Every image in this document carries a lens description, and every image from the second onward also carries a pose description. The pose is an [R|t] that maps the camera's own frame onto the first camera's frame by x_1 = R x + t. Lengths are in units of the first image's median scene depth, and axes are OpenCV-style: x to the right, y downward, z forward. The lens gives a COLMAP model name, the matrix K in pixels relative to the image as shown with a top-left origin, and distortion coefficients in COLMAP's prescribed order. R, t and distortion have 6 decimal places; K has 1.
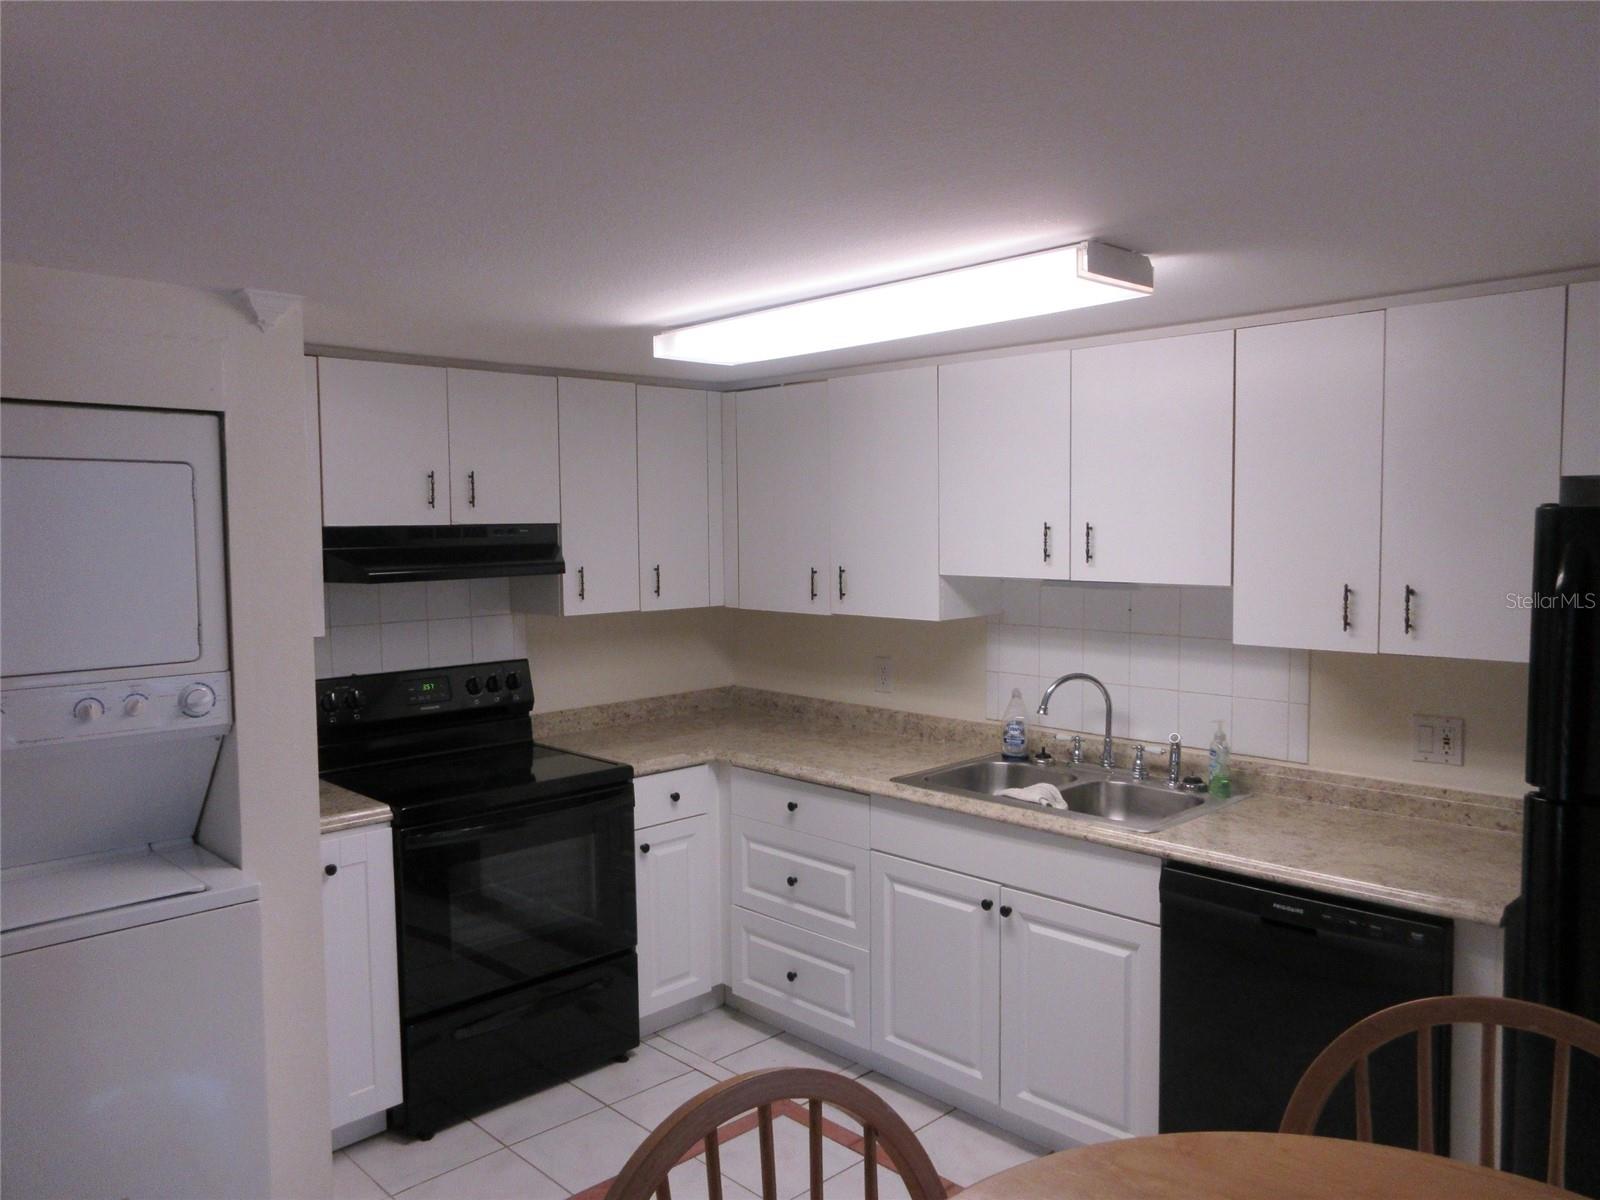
lens RADIAL K [[1172.5, 0, 800.0], [0, 1172.5, 600.0], [0, 0, 1]] dist [0.000949, -0.003025]
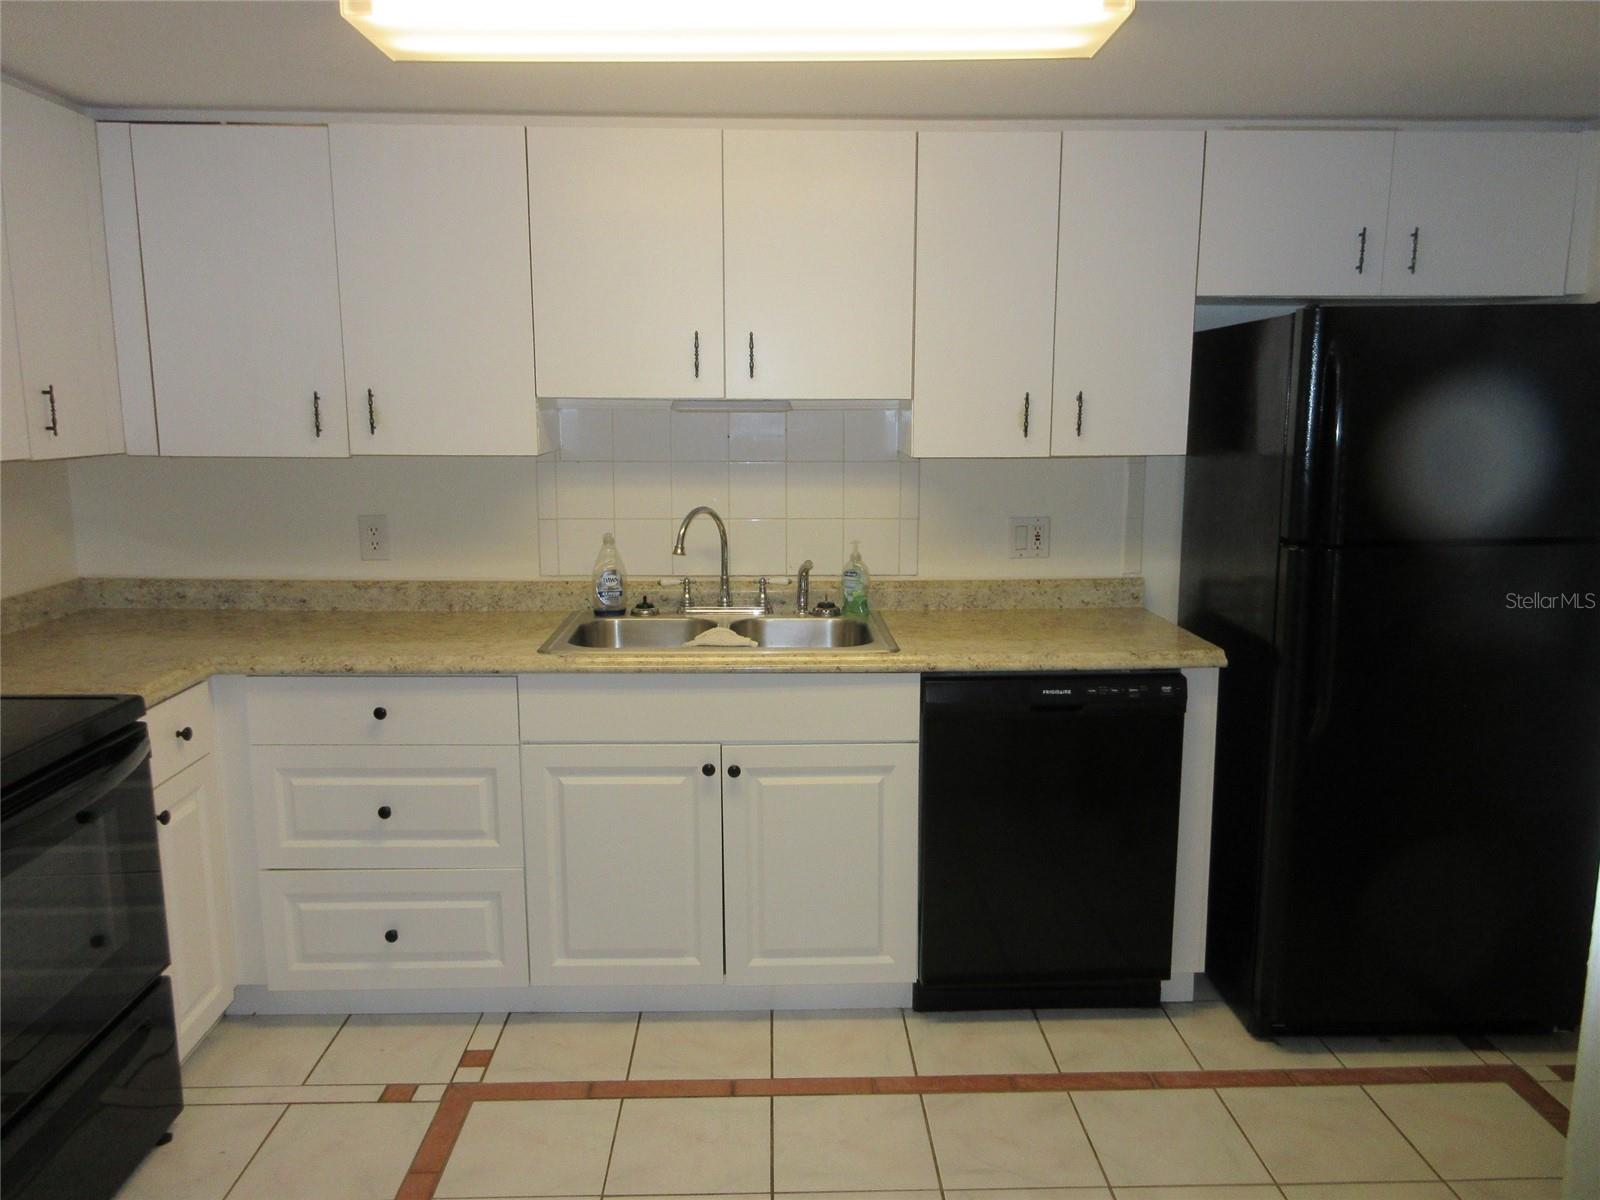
lens RADIAL K [[1172.5, 0, 800.0], [0, 1172.5, 600.0], [0, 0, 1]] dist [0.000949, -0.003025]
pose [[0.684076, -0.110352, 0.721015, -0.365939], [0.041166, 0.992755, 0.112886, 0.034964], [-0.728248, -0.047542, 0.683662, 0.322132]]
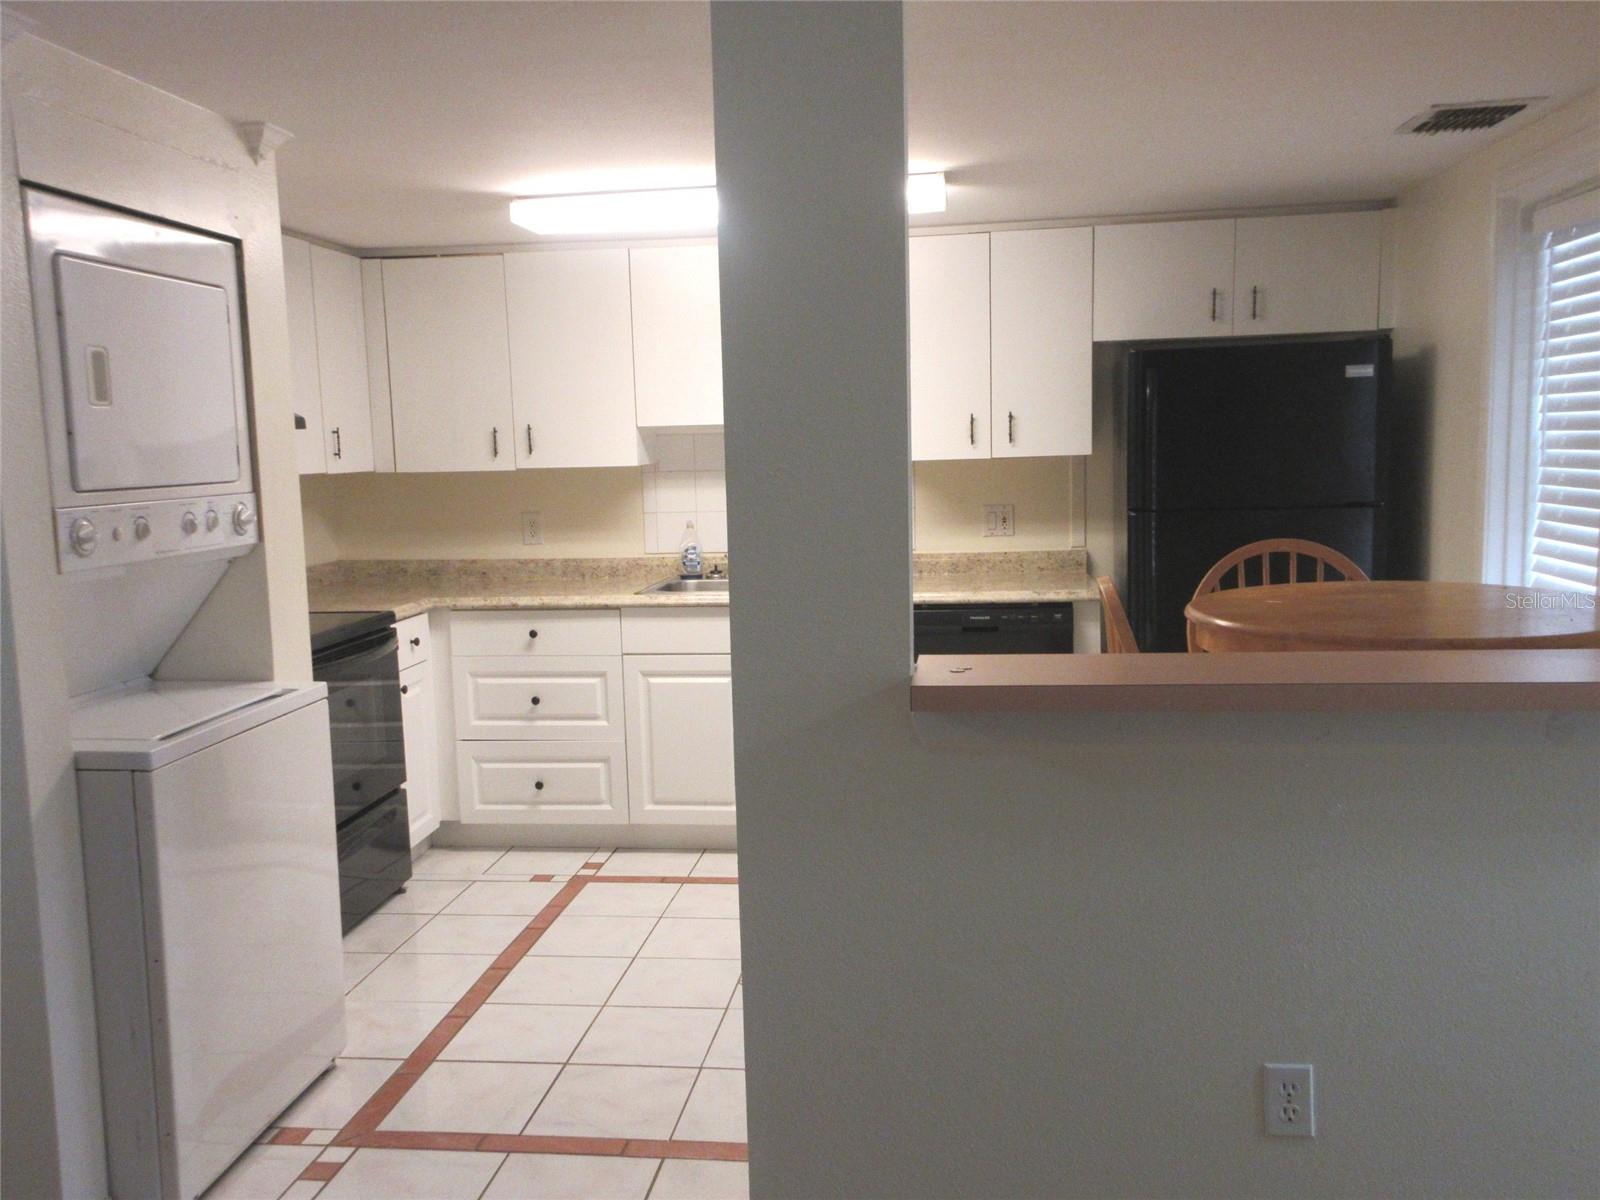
lens RADIAL K [[1315.5, 0, 798.1], [0, 1315.5, 579.4], [0, 0, 1]] dist [0.045306, -0.002535]
pose [[0.788893, -0.079538, 0.609362, -0.601613], [0.061391, 0.996829, 0.050635, 0.078441], [-0.611457, -0.002536, 0.791274, -0.166989]]
